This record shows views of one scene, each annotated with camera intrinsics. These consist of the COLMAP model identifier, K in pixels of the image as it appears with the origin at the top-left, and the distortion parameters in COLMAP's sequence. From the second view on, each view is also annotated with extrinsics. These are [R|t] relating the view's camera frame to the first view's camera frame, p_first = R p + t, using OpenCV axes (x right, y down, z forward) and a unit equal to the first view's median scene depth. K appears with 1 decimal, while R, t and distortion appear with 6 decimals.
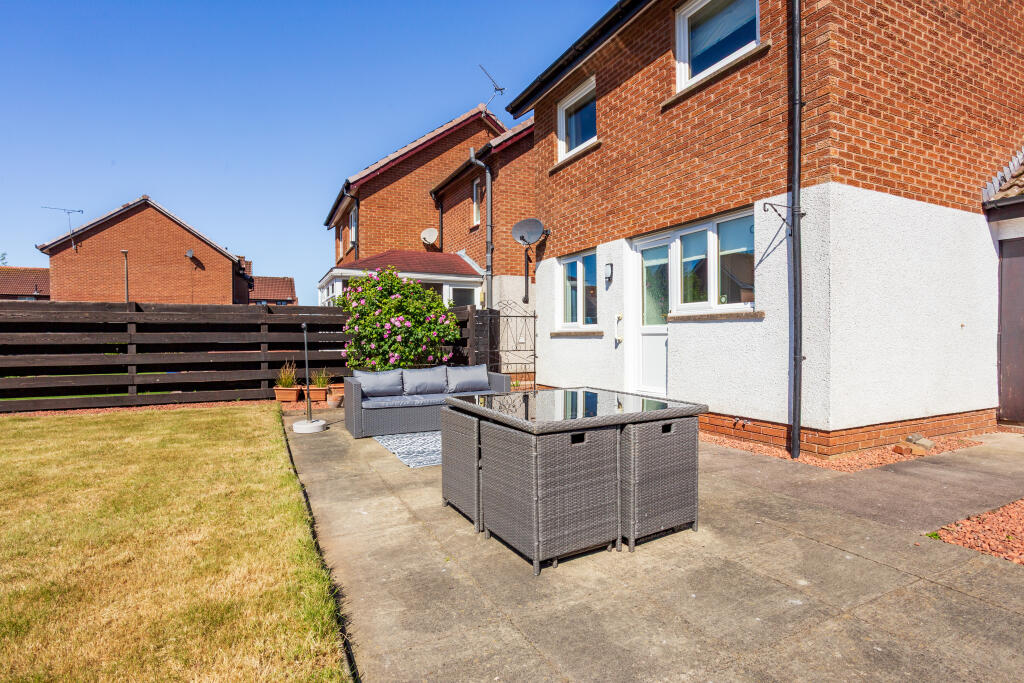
lens RADIAL K [[508.6, 0, 516.8], [0, 508.6, 340.6], [0, 0, 1]] dist [-0.023649, -0.000125]
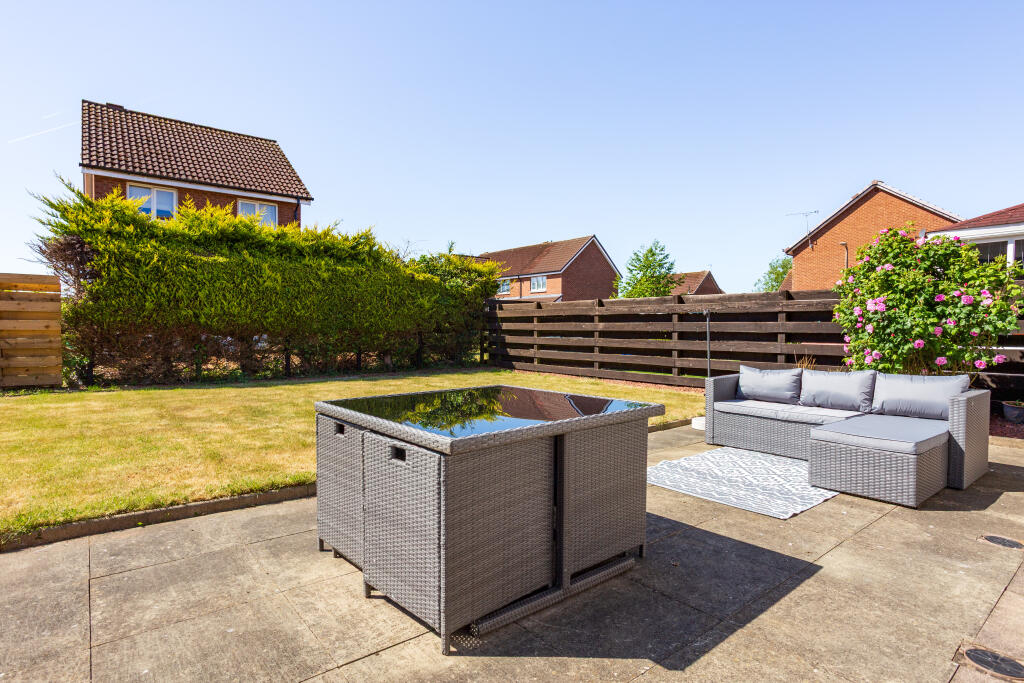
lens RADIAL K [[541.8, 0, 519.4], [0, 541.8, 338.2], [0, 0, 1]] dist [-0.007005, 0.000233]
pose [[0.197406, 0.021967, -0.980076, 0.391543], [-0.016044, 0.999687, 0.019175, 0.002616], [0.980191, 0.011939, 0.197696, 0.388945]]
